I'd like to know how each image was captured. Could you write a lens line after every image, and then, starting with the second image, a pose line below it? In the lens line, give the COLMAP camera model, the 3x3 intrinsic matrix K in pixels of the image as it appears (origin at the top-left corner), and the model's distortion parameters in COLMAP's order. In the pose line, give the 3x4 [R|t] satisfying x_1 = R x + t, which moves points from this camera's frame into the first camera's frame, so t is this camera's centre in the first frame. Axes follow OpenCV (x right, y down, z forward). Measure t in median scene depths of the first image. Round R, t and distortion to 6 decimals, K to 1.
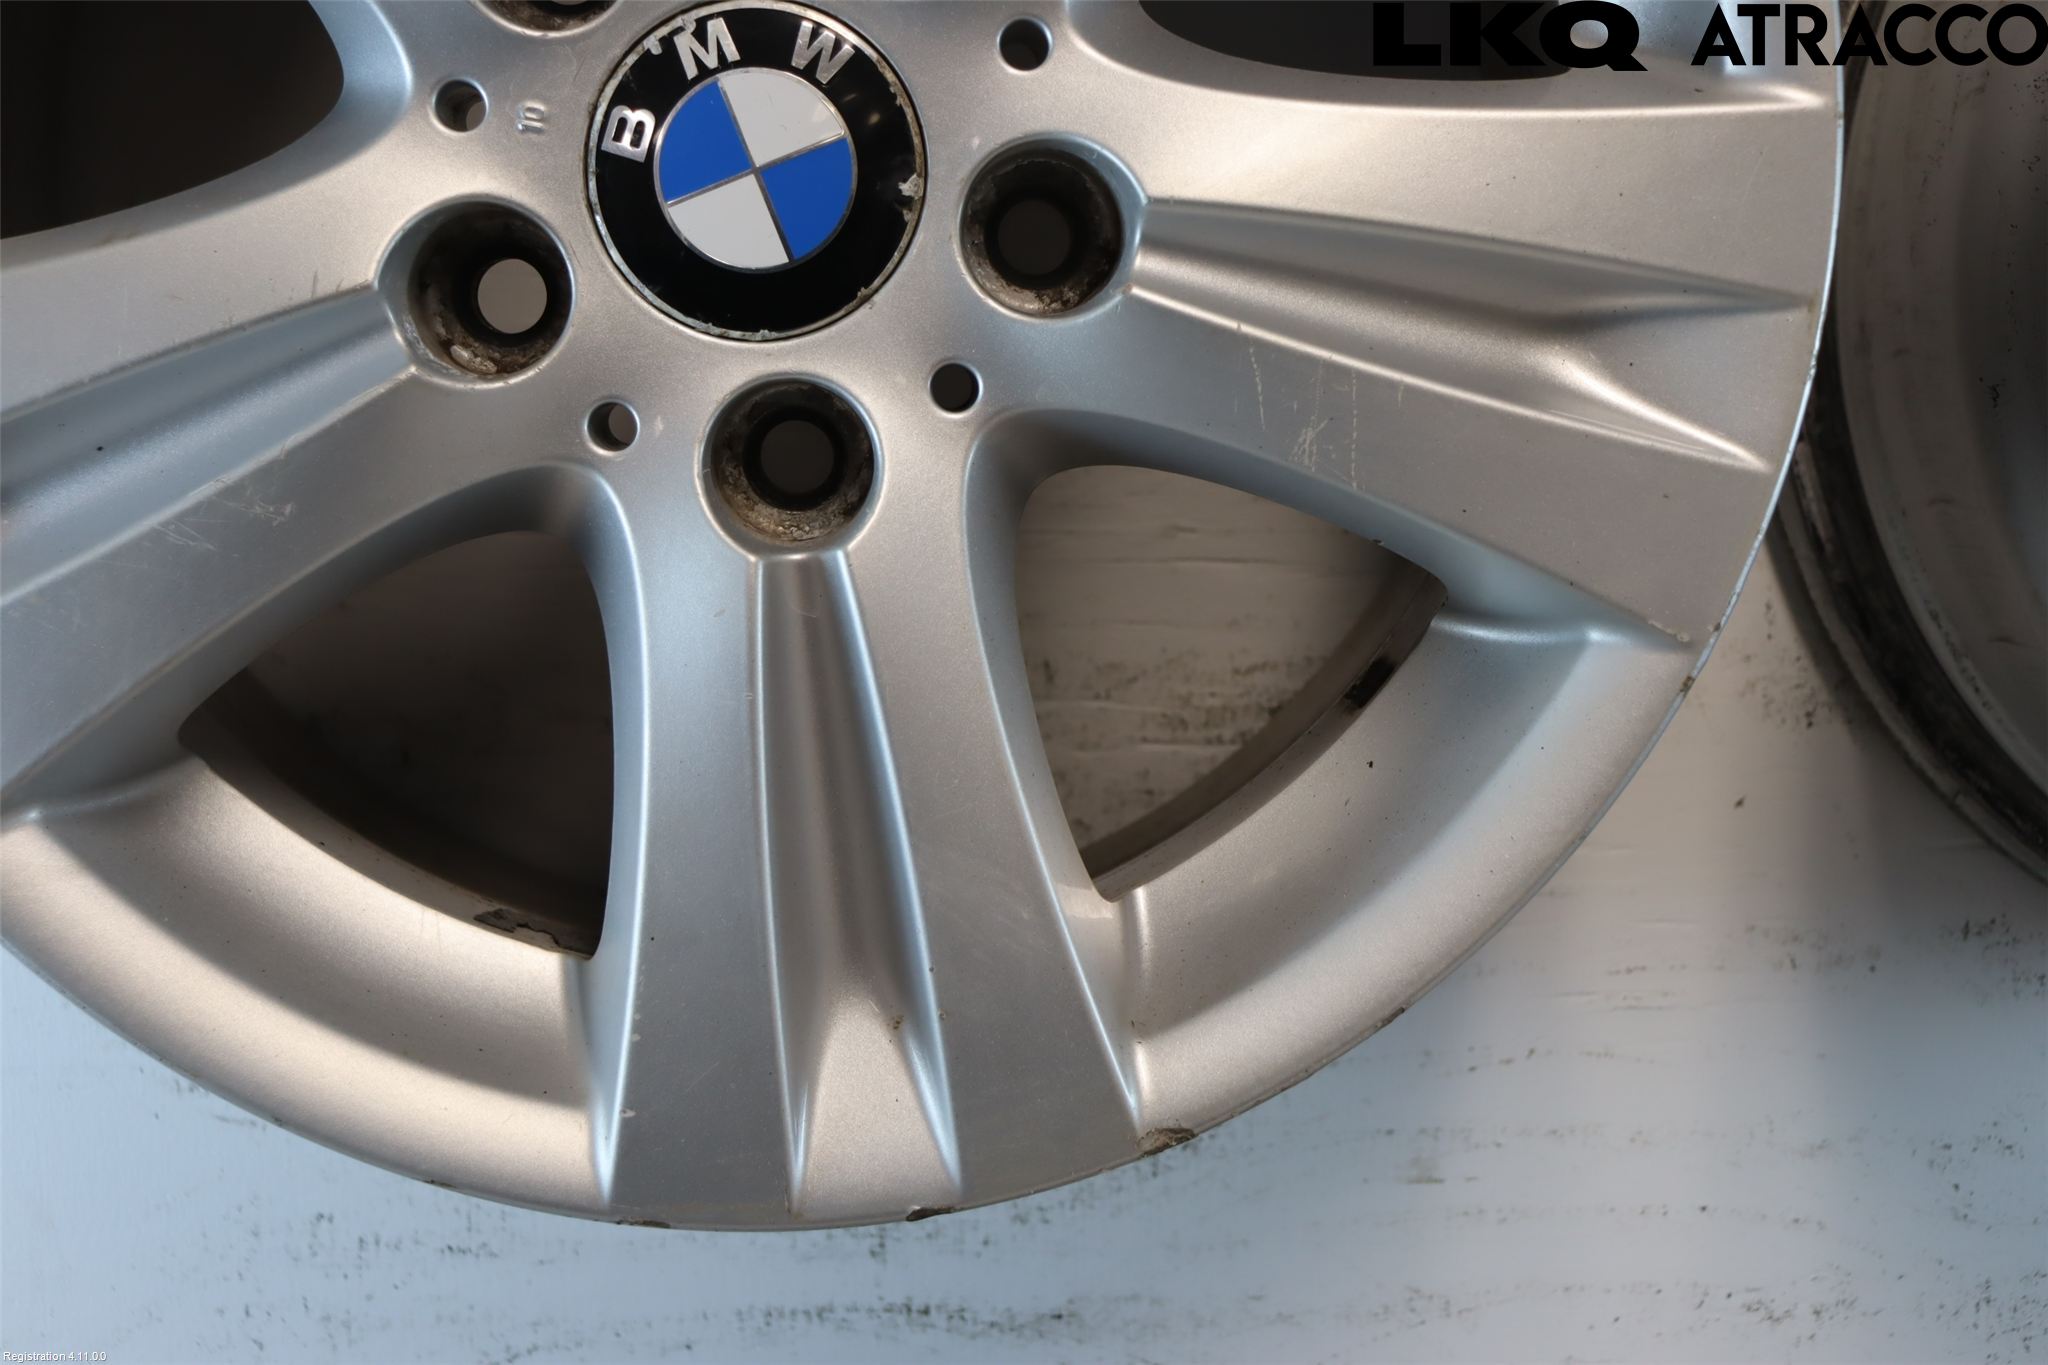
lens RADIAL K [[2437.1, 0, 1024.0], [0, 2437.1, 682.5], [0, 0, 1]] dist [-0.080341, 0.278000]
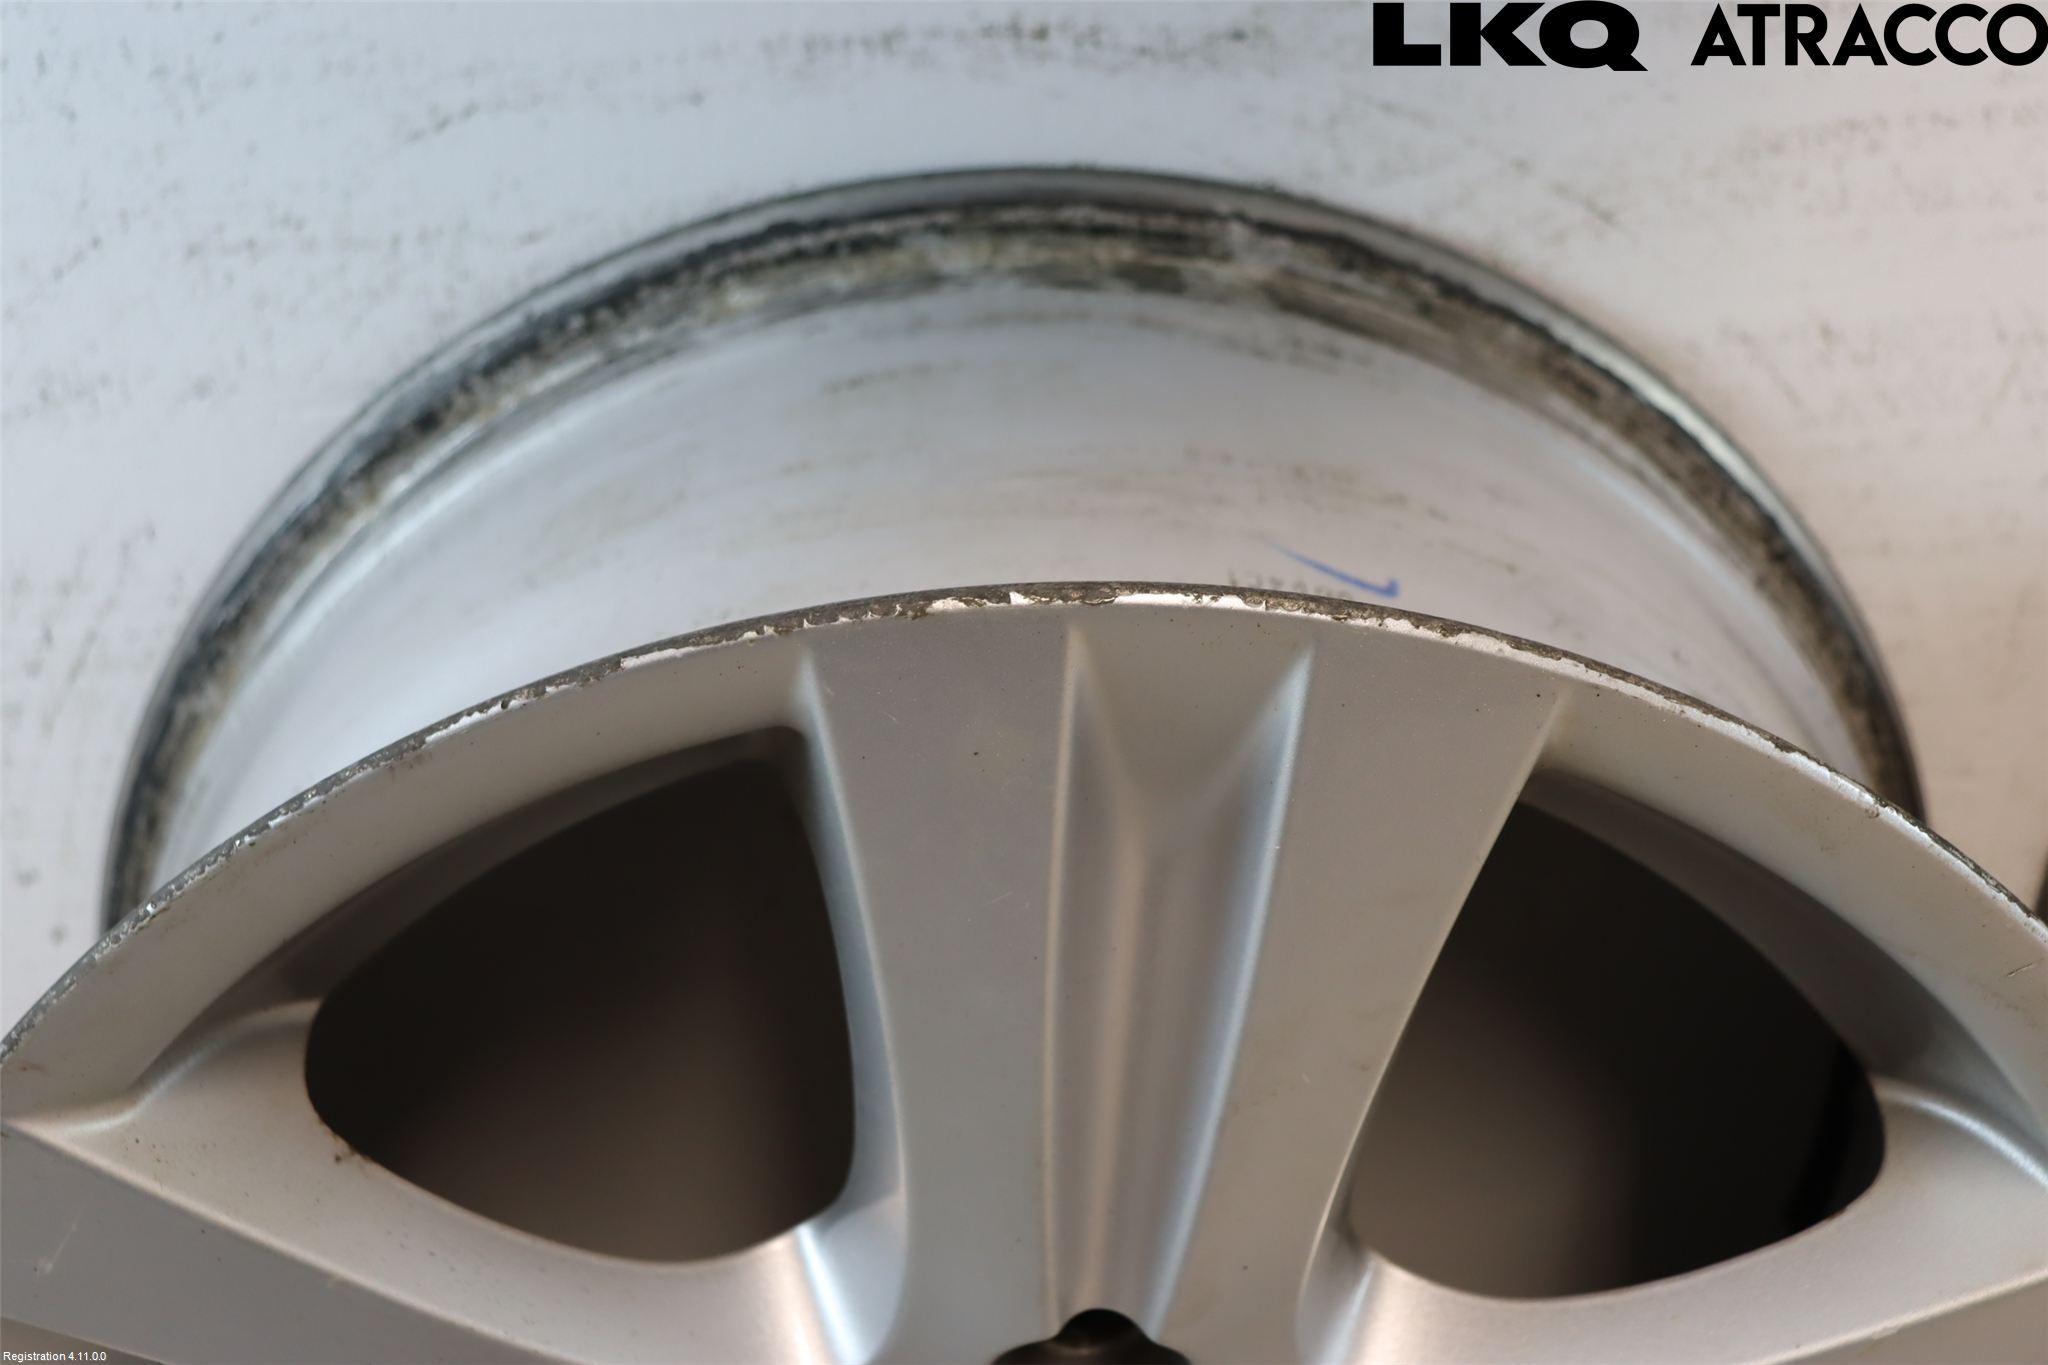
lens RADIAL K [[2840.9, 0, 1024.0], [0, 2840.9, 682.5], [0, 0, 1]] dist [0.030191, 0.077669]
pose [[0.998475, -0.028335, -0.047379, -0.019269], [0.043457, 0.932708, 0.358005, 0.210625], [0.034046, -0.359518, 0.932517, 0.289060]]
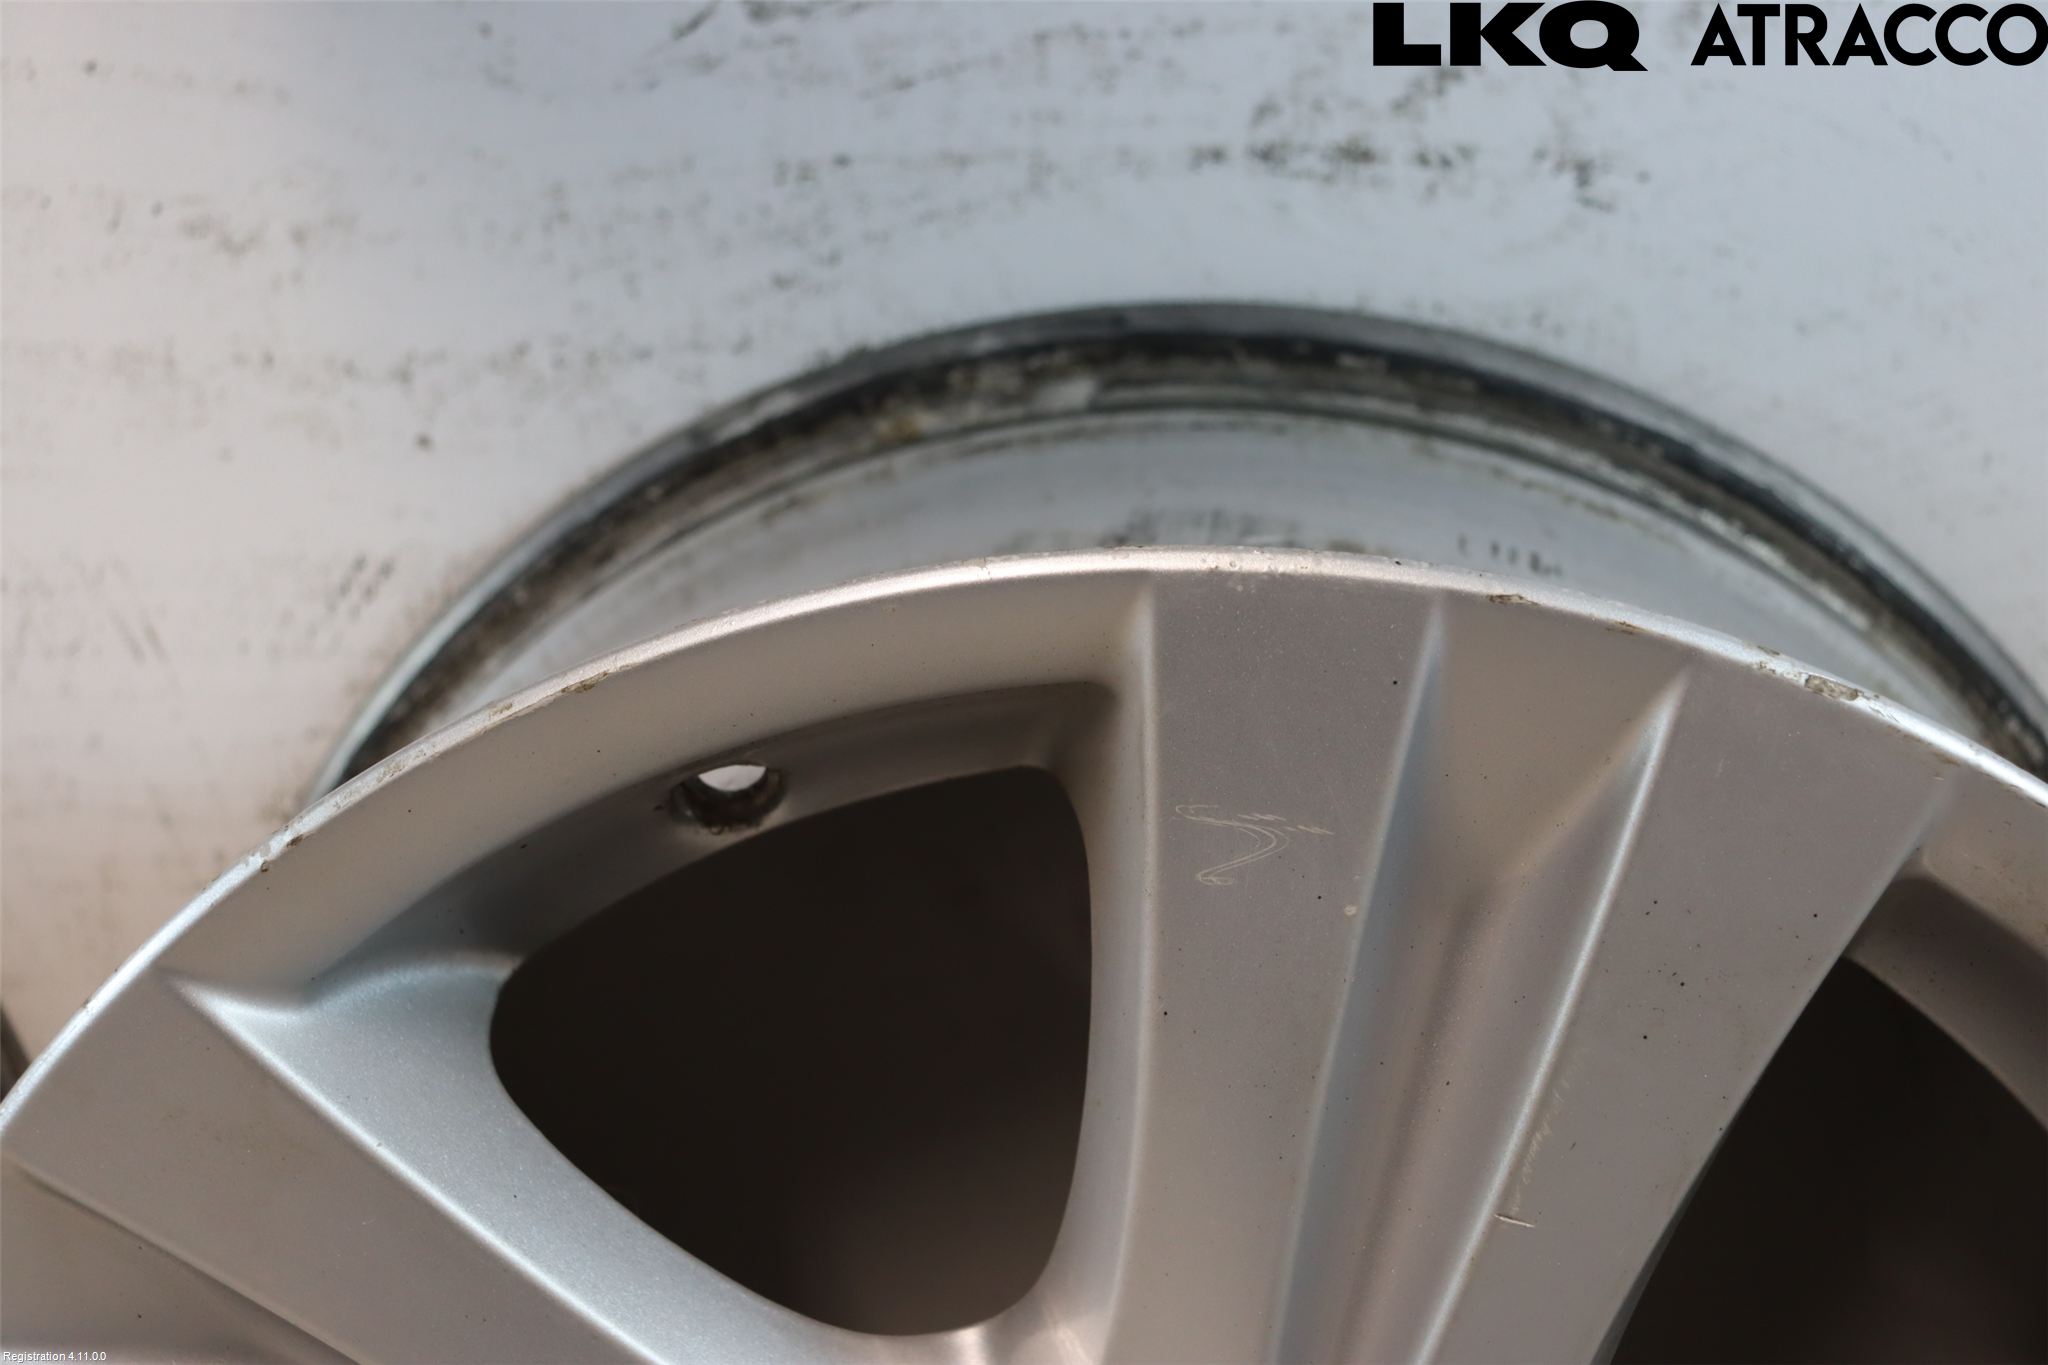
lens RADIAL K [[3012.1, 0, 1024.0], [0, 3012.1, 682.5], [0, 0, 1]] dist [0.063279, -0.031529]
pose [[0.992528, -0.000565, -0.122015, 0.928589], [0.021746, 0.984799, 0.172329, 0.362888], [0.120063, -0.173695, 0.977453, 0.314181]]
